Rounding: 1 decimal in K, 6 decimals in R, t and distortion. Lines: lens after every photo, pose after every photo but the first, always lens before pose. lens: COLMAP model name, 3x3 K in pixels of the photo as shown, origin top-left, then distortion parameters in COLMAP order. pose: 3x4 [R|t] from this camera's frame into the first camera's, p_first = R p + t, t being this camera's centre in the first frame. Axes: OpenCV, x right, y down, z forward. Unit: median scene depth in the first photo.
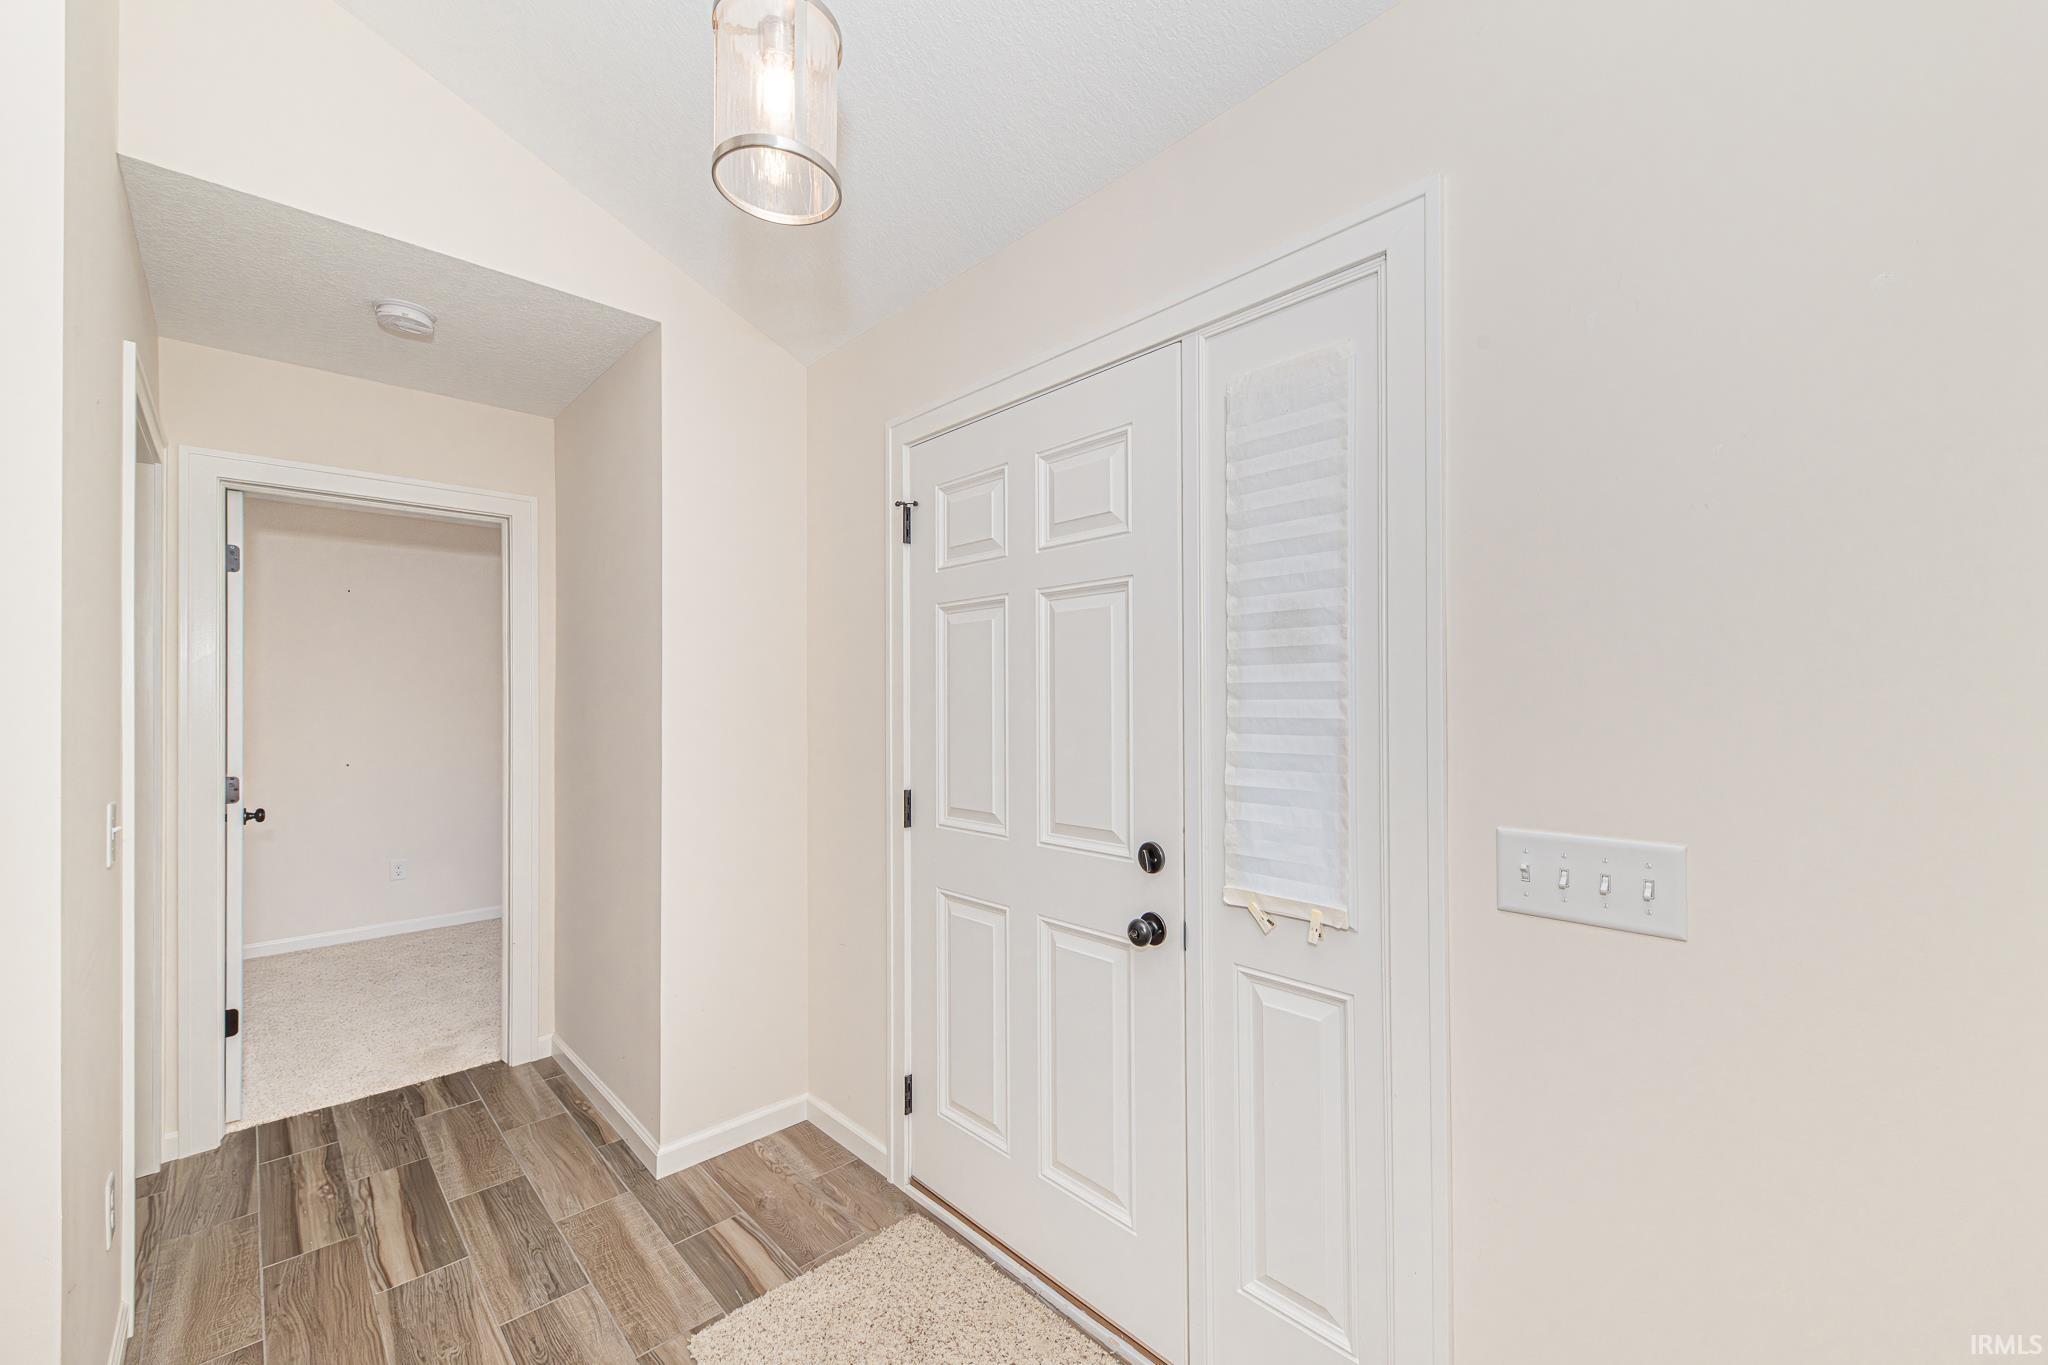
lens RADIAL K [[816.6, 0, 1060.7], [0, 816.6, 703.3], [0, 0, 1]] dist [-0.002204, -0.000176]
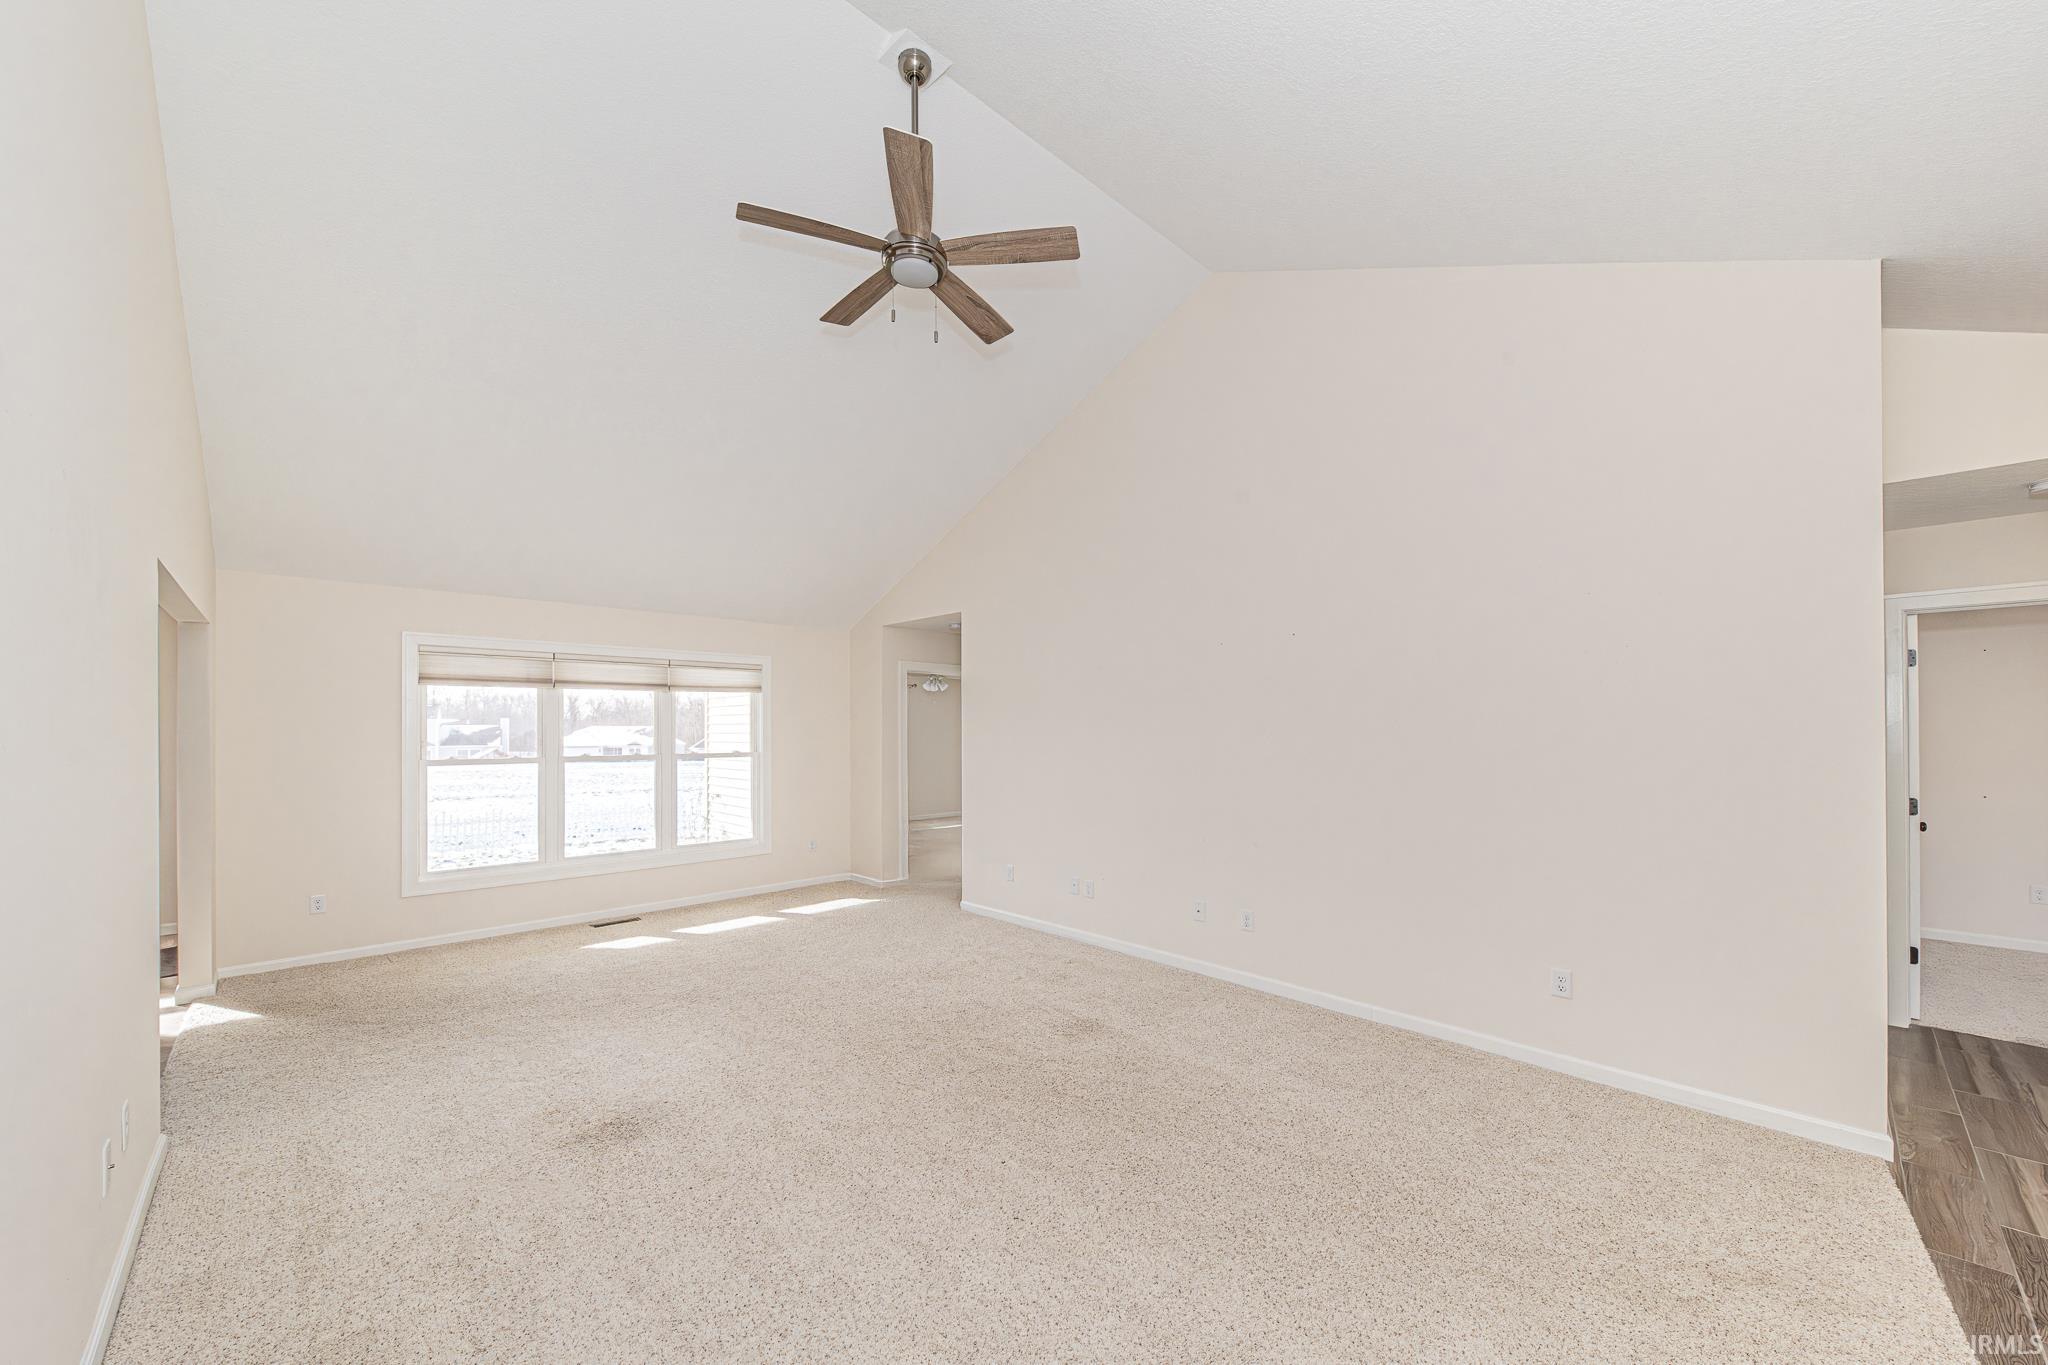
lens RADIAL K [[776.9, 0, 1024.1], [0, 776.9, 727.0], [0, 0, 1]] dist [0.001070, 0.000101]
pose [[-0.023857, -0.000640, -0.999715, 0.522762], [0.009792, 0.999952, -0.000874, -0.061786], [0.999667, -0.009810, -0.023849, -0.675358]]
